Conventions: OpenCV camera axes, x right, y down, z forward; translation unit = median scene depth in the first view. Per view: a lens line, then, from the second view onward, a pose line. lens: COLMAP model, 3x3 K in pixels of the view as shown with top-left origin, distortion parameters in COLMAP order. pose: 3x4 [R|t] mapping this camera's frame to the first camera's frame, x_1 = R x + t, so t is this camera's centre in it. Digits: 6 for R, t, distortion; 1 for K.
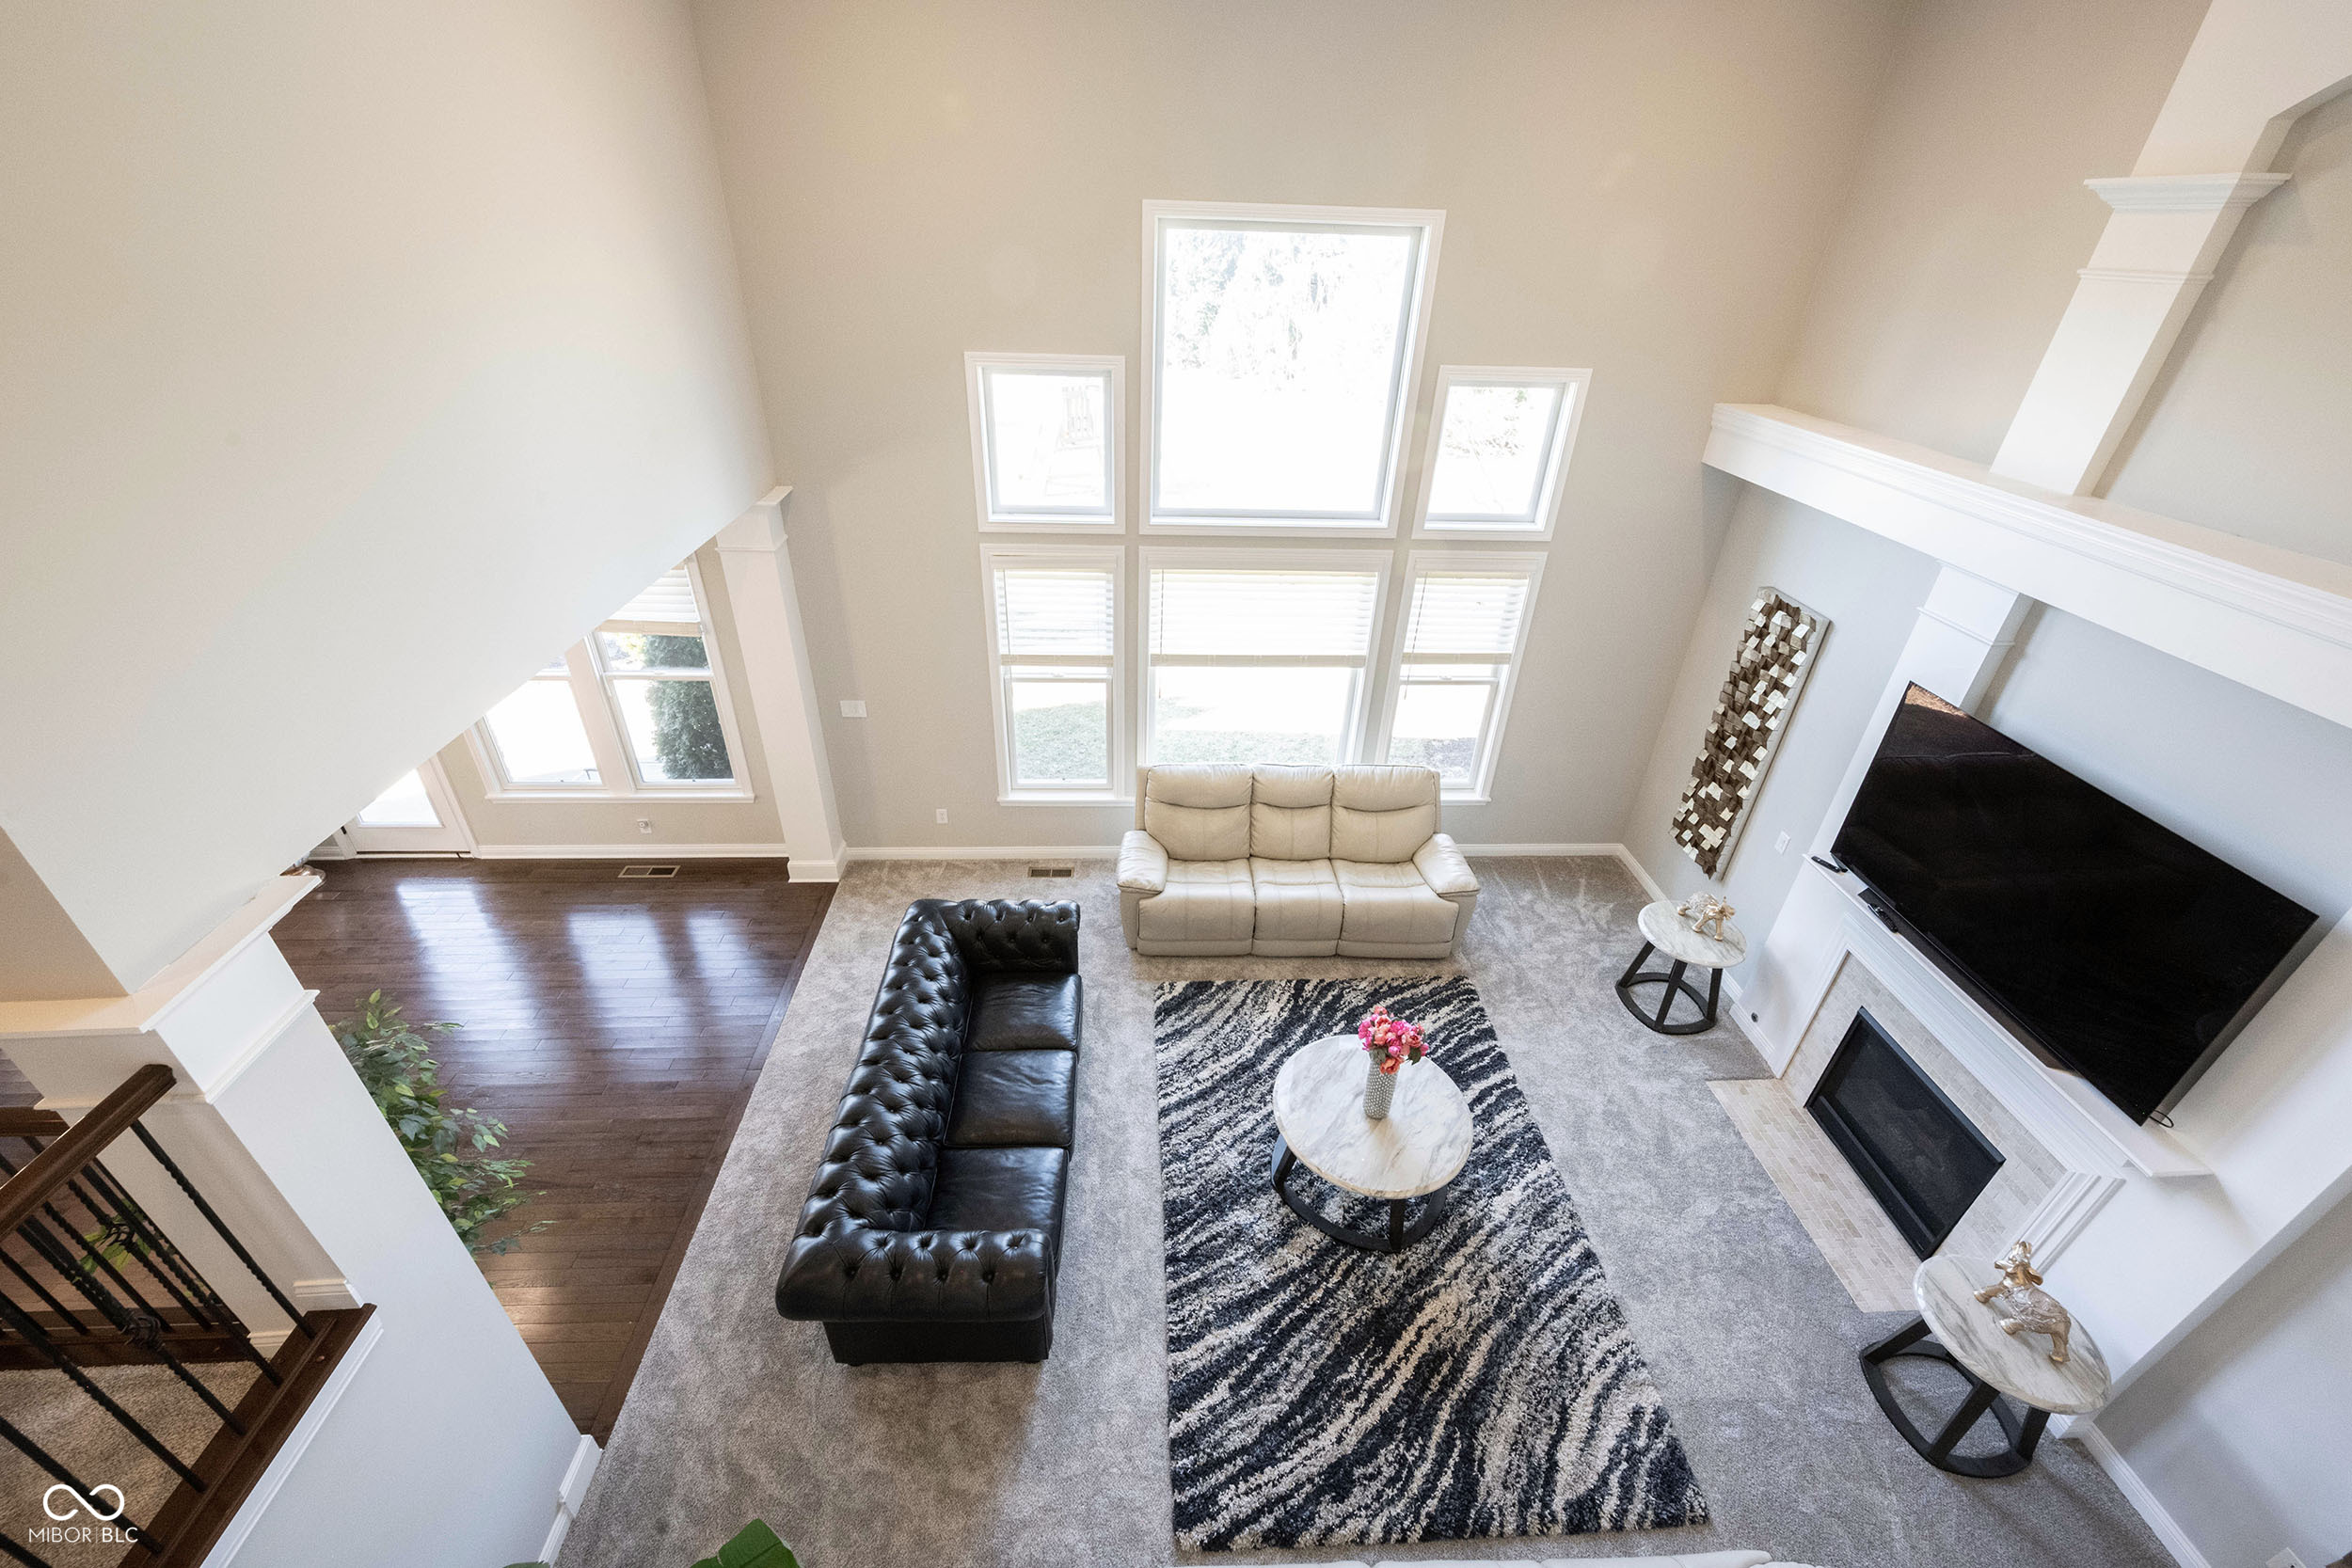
lens RADIAL K [[935.6, 0, 1168.0], [0, 935.6, 783.7], [0, 0, 1]] dist [-0.000239, -0.000313]
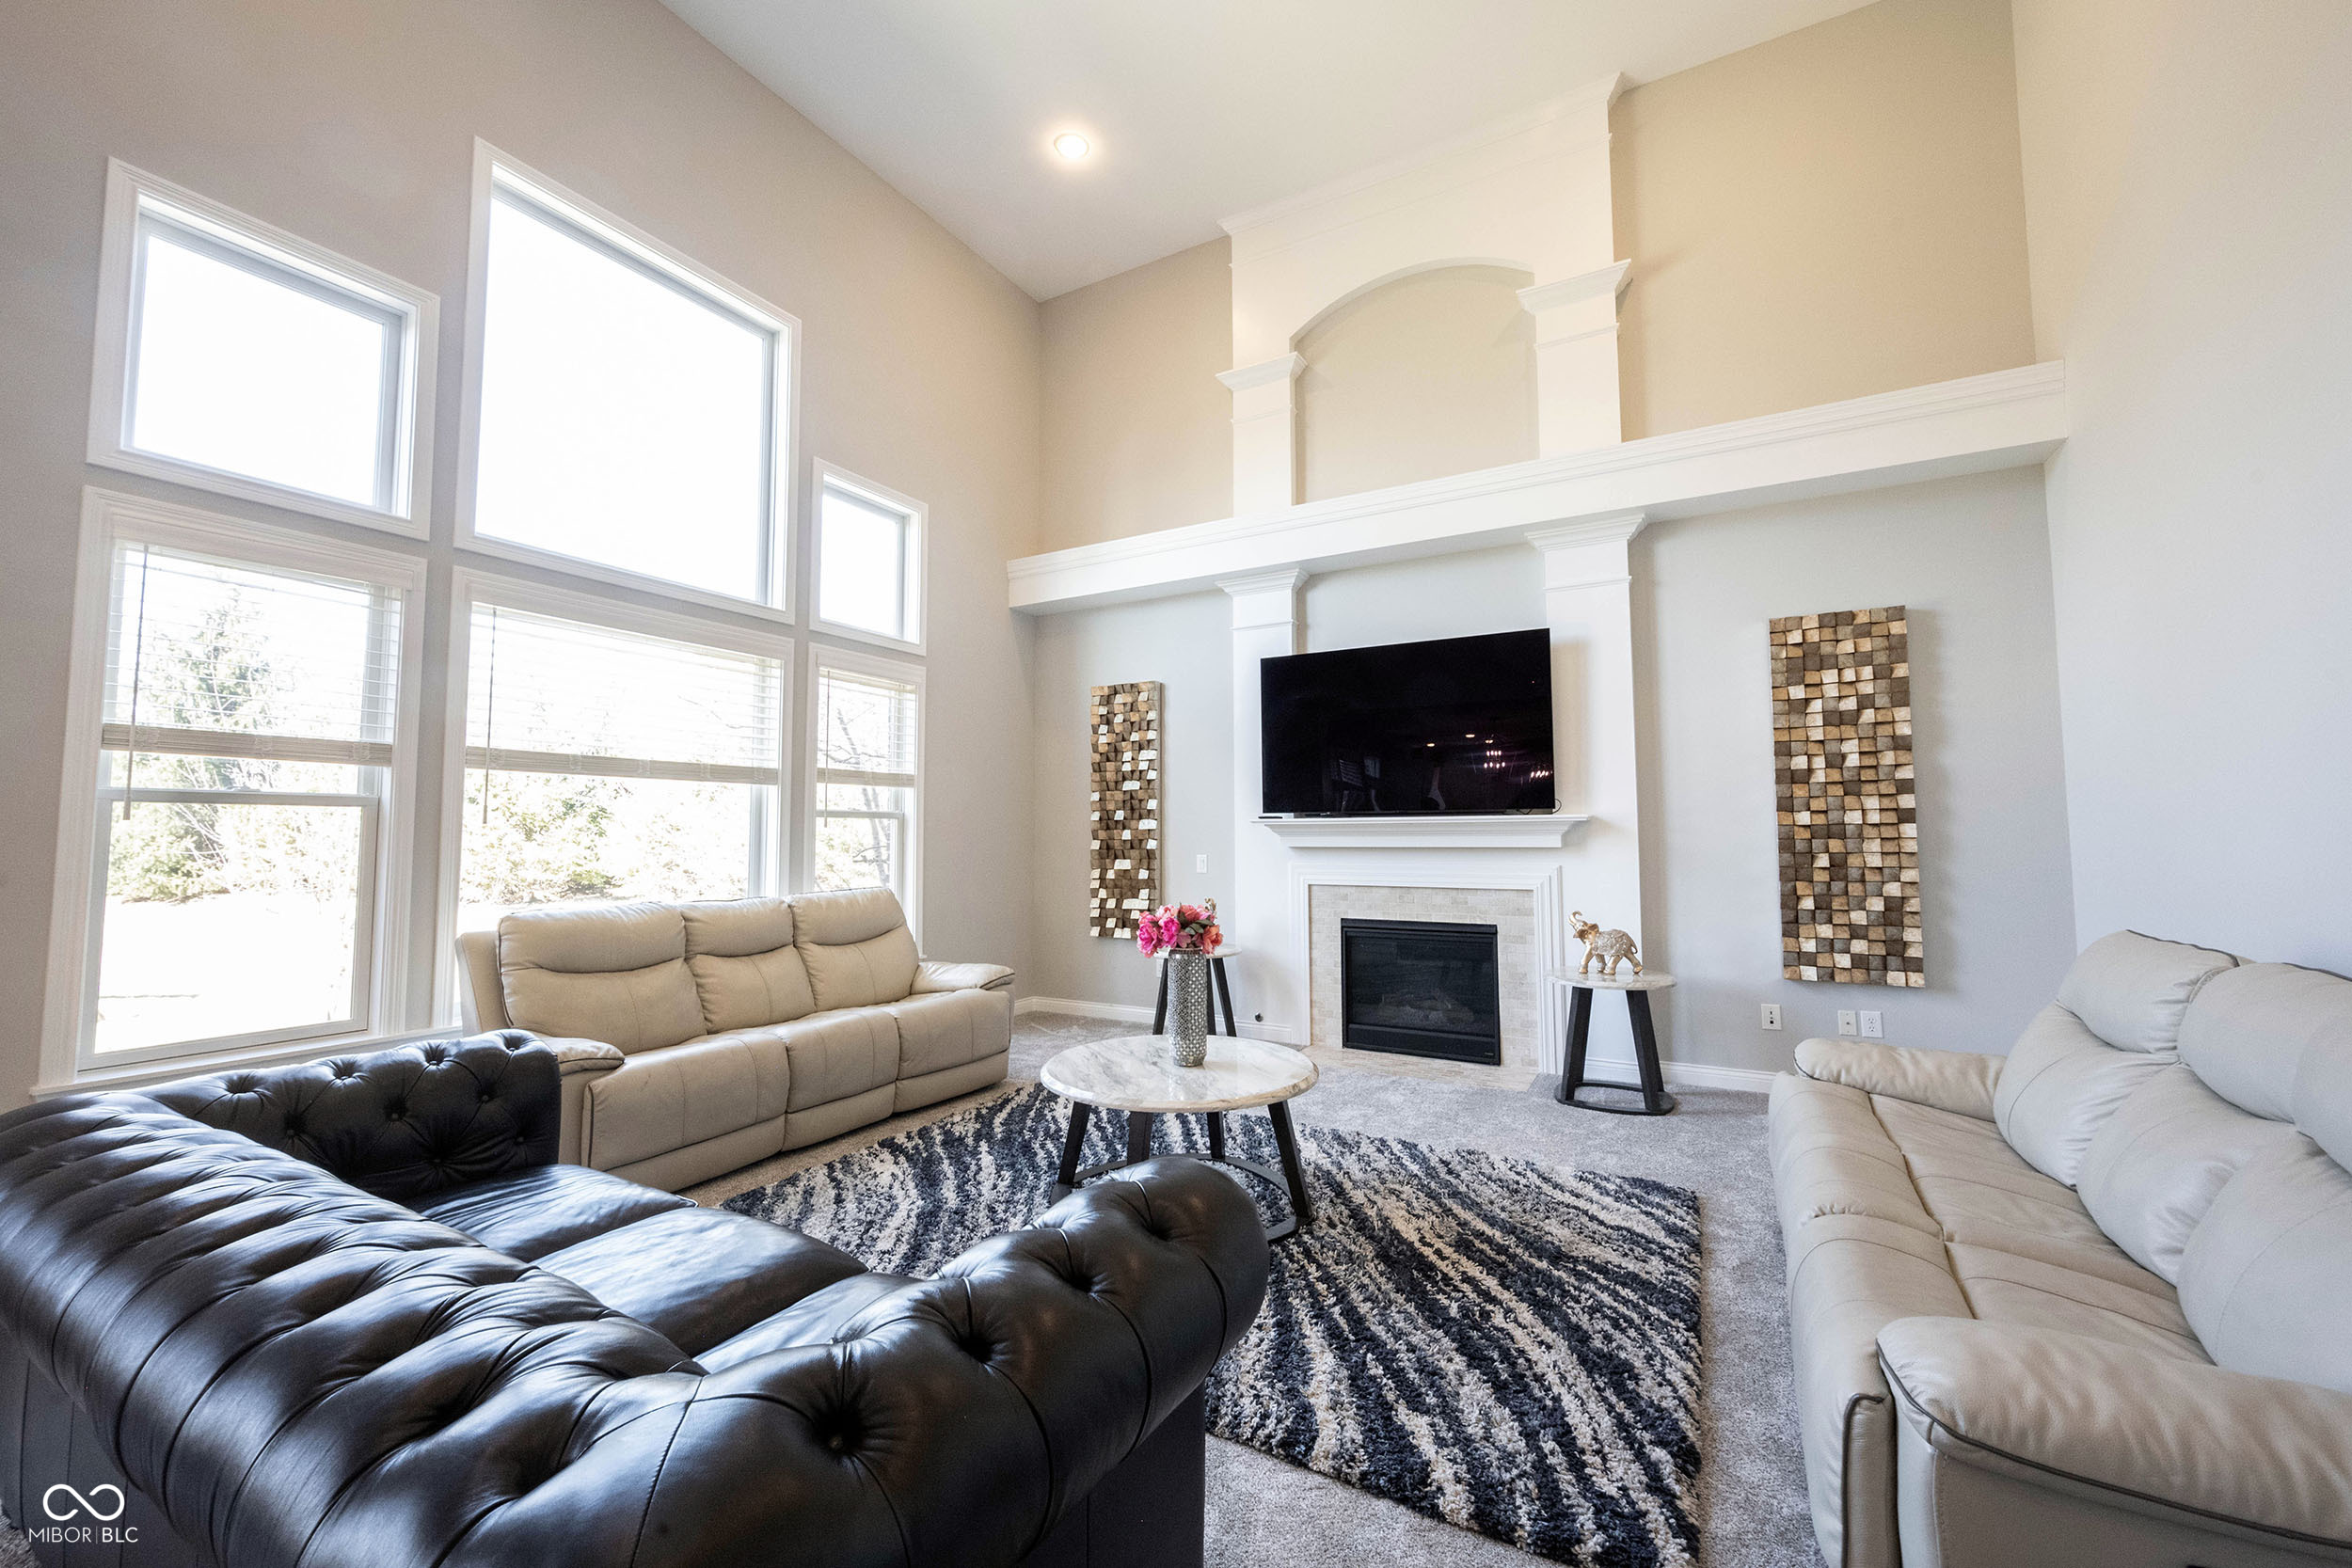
lens RADIAL K [[926.4, 0, 1183.5], [0, 926.4, 768.0], [0, 0, 1]] dist [-0.000347, -0.000324]
pose [[0.532367, 0.029239, 0.846008, -0.335609], [0.456511, 0.831705, -0.316013, 0.331586], [-0.712869, 0.554447, 0.429425, 0.492185]]
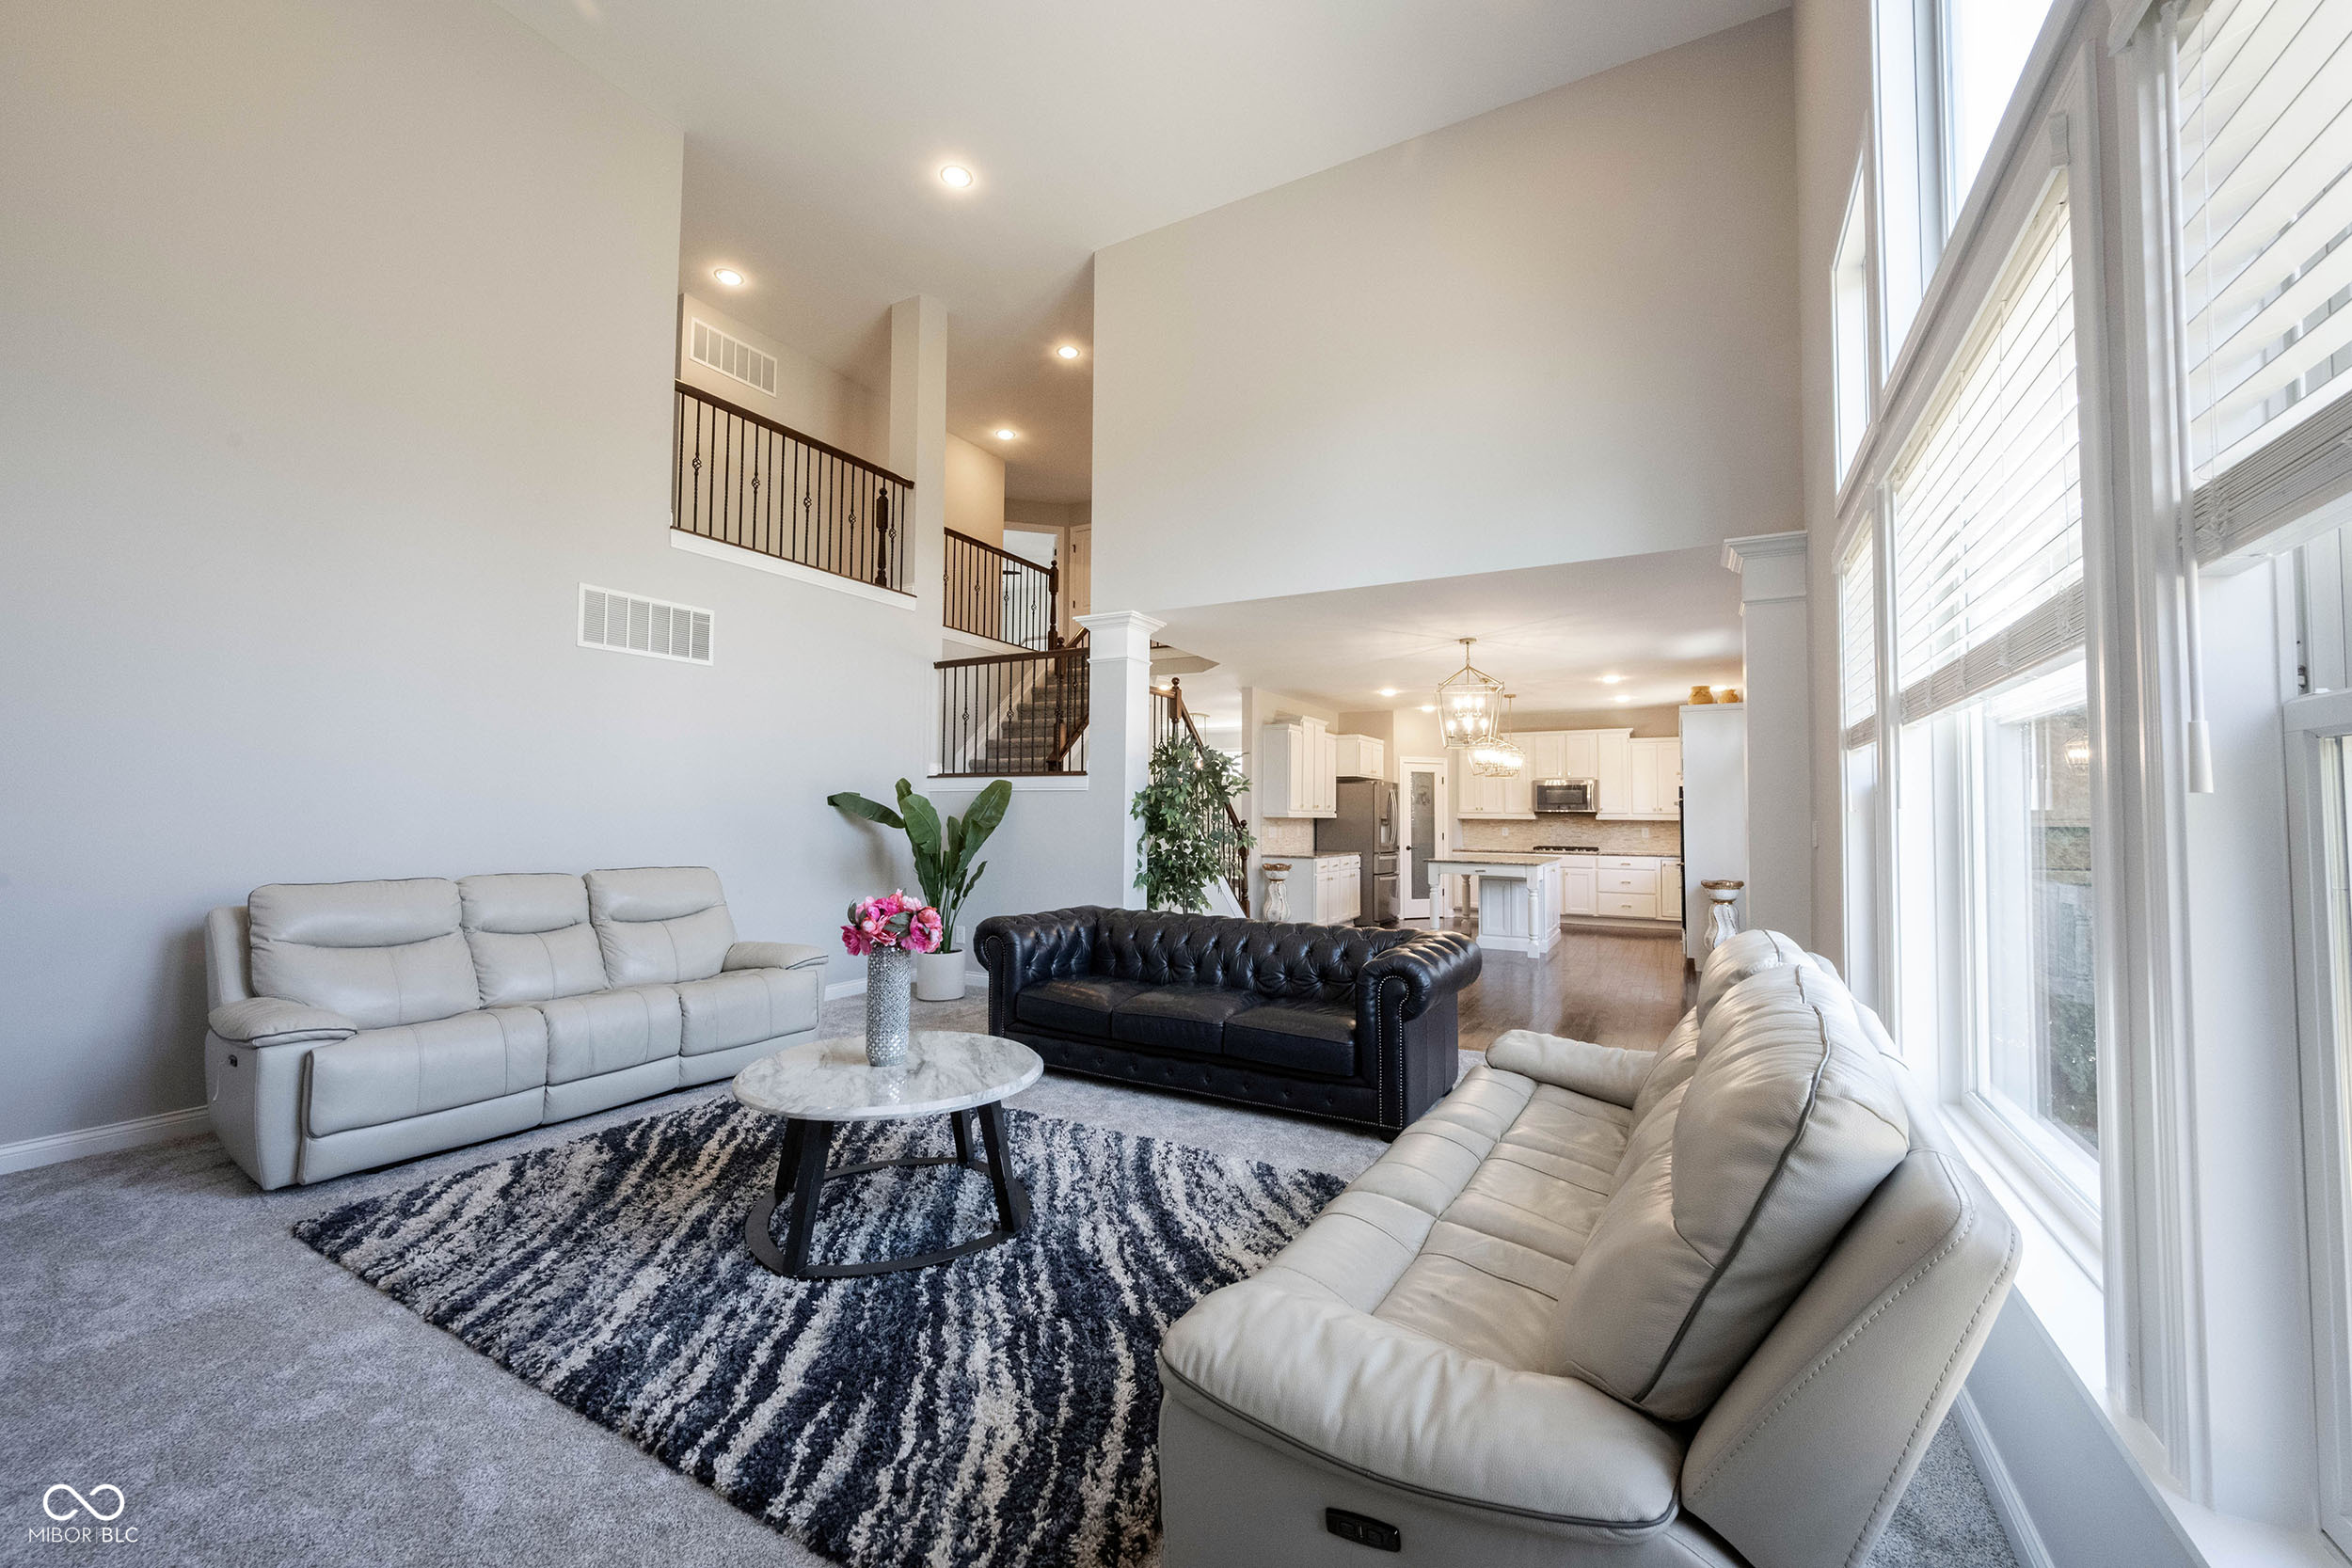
lens RADIAL K [[935.6, 0, 1168.0], [0, 935.6, 783.7], [0, 0, 1]] dist [-0.000239, -0.000313]
pose [[-0.539363, -0.065263, -0.839540, 0.595070], [-0.459962, 0.857952, 0.228808, -0.059772], [0.705353, 0.509567, -0.492767, 1.182260]]
